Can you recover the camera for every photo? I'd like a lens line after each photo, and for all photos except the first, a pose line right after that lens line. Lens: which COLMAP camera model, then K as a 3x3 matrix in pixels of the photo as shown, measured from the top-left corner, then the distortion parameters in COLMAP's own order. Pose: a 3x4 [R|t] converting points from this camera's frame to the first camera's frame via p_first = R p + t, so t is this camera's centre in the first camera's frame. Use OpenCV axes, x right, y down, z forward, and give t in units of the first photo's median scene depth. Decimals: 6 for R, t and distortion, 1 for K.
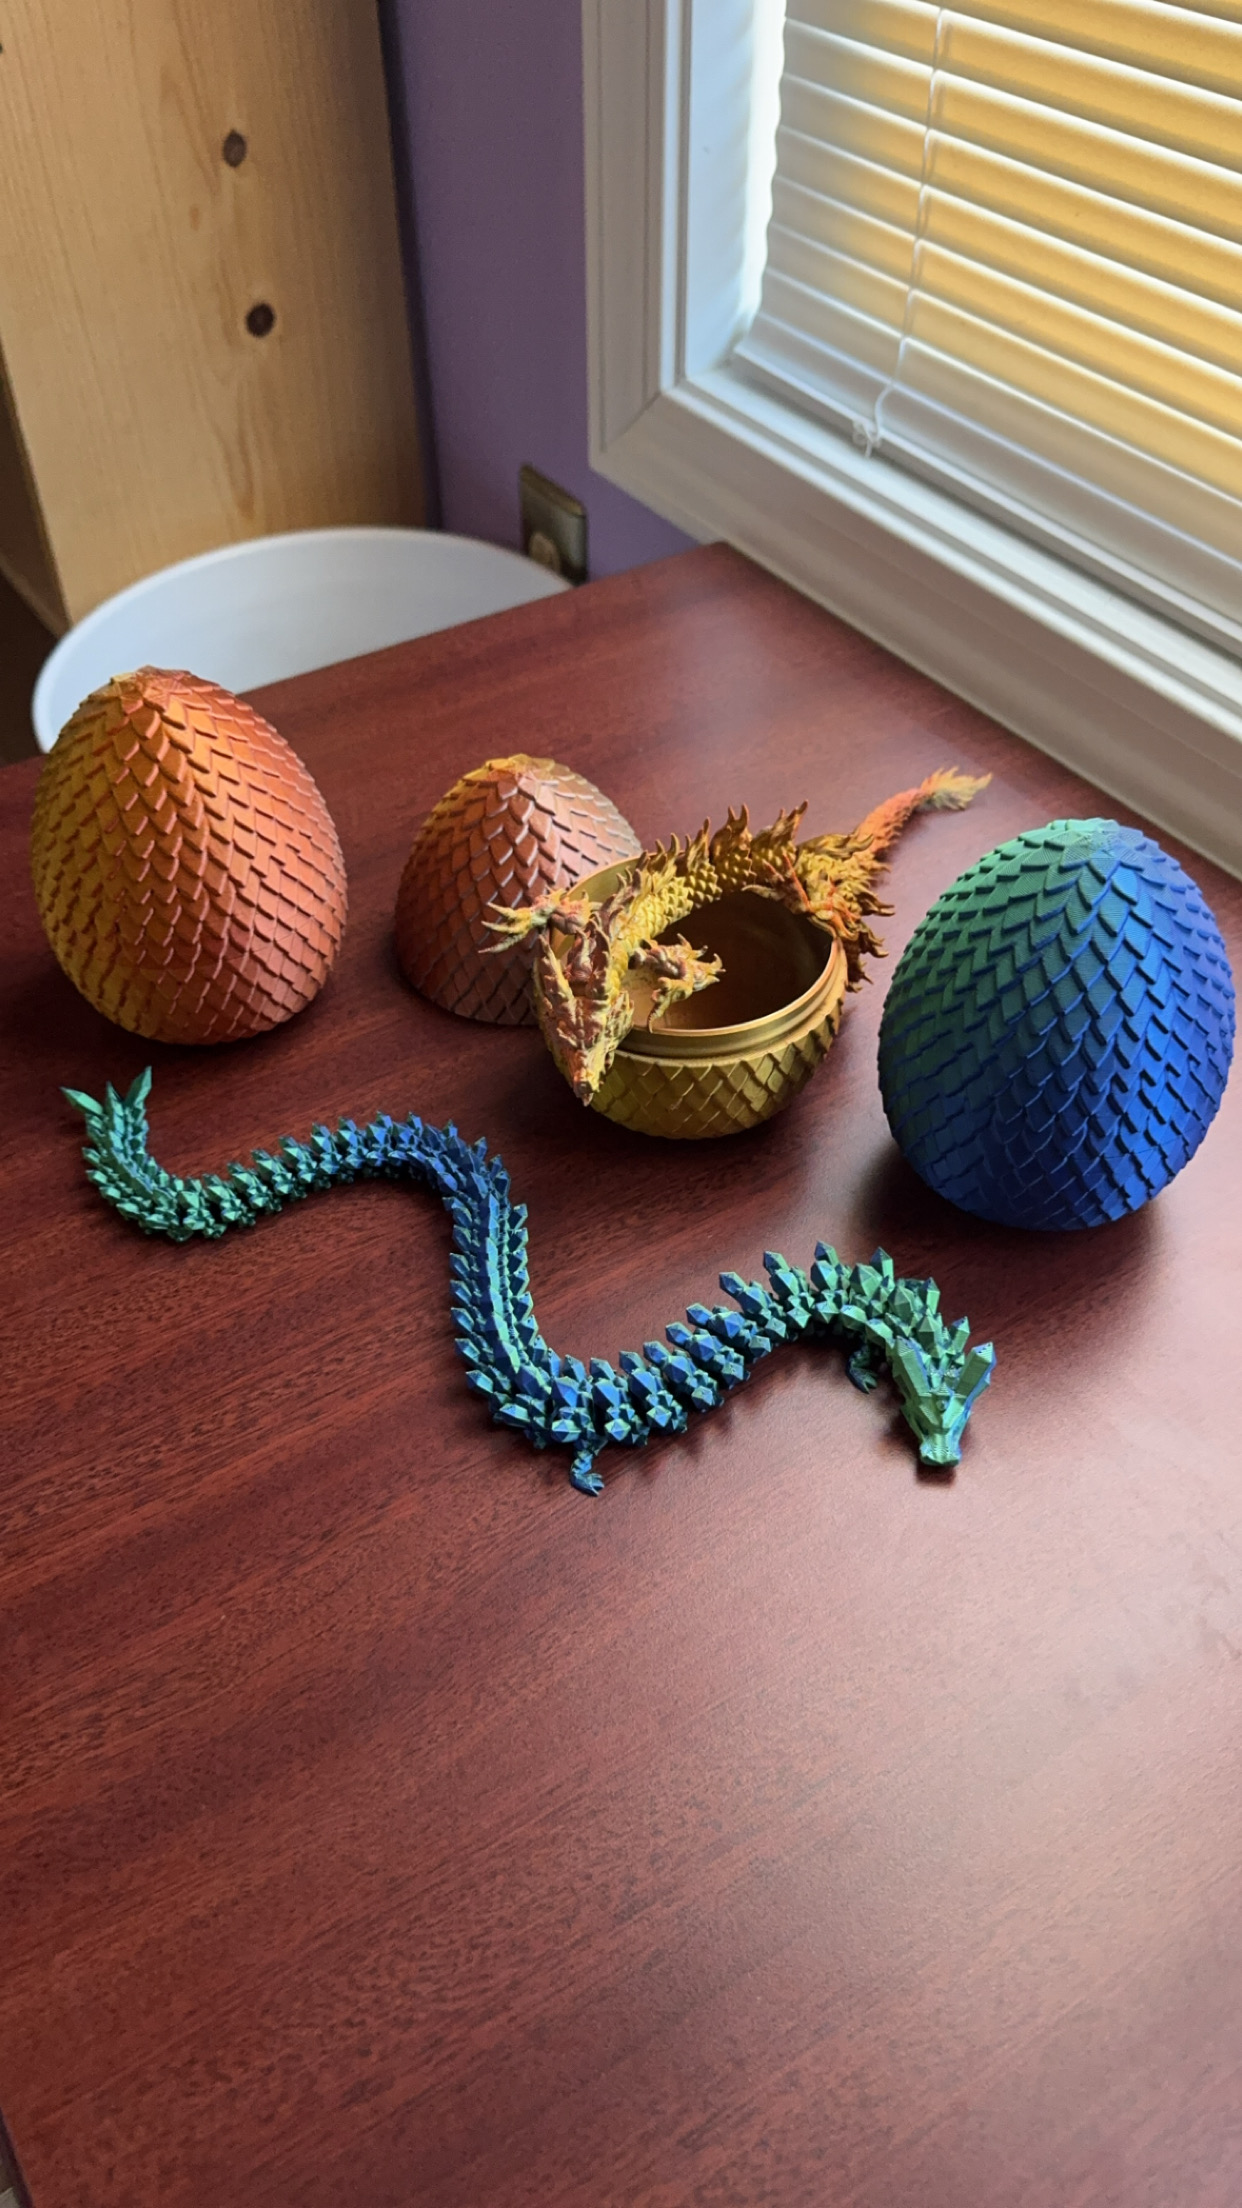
lens RADIAL K [[1682.3, 0, 621.1], [0, 1682.3, 1160.8], [0, 0, 1]] dist [0.125417, -0.195672]
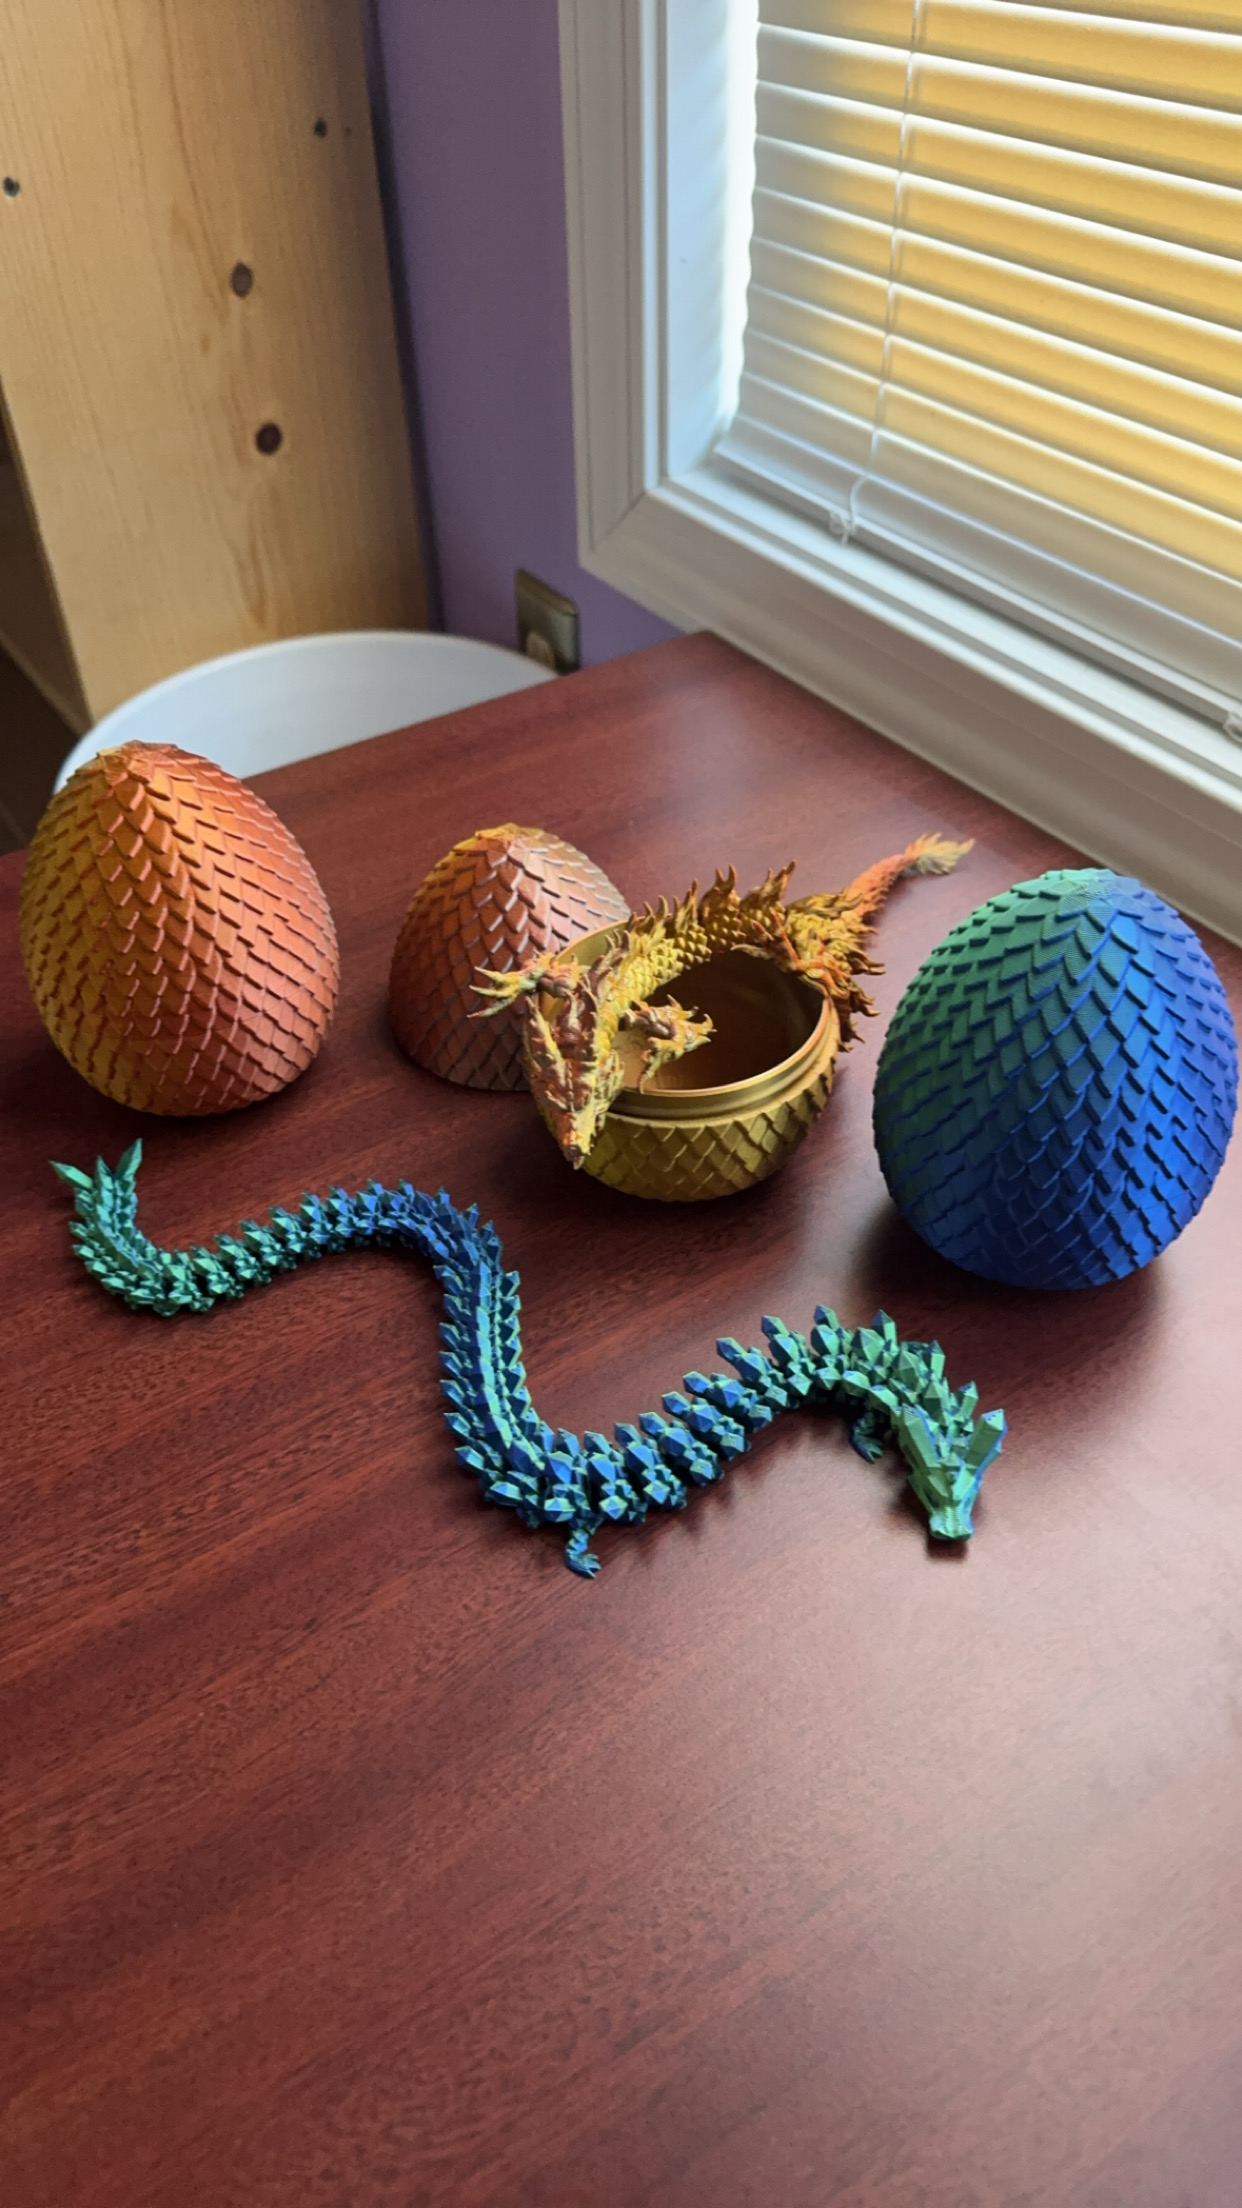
lens RADIAL K [[1522.3, 0, 623.0], [0, 1522.3, 1143.2], [0, 0, 1]] dist [0.089841, -0.131258]
pose [[0.999831, -0.017872, -0.004364, 0.010260], [0.017628, 0.998562, -0.050633, -0.002766], [0.005262, 0.050548, 0.998708, 0.115931]]
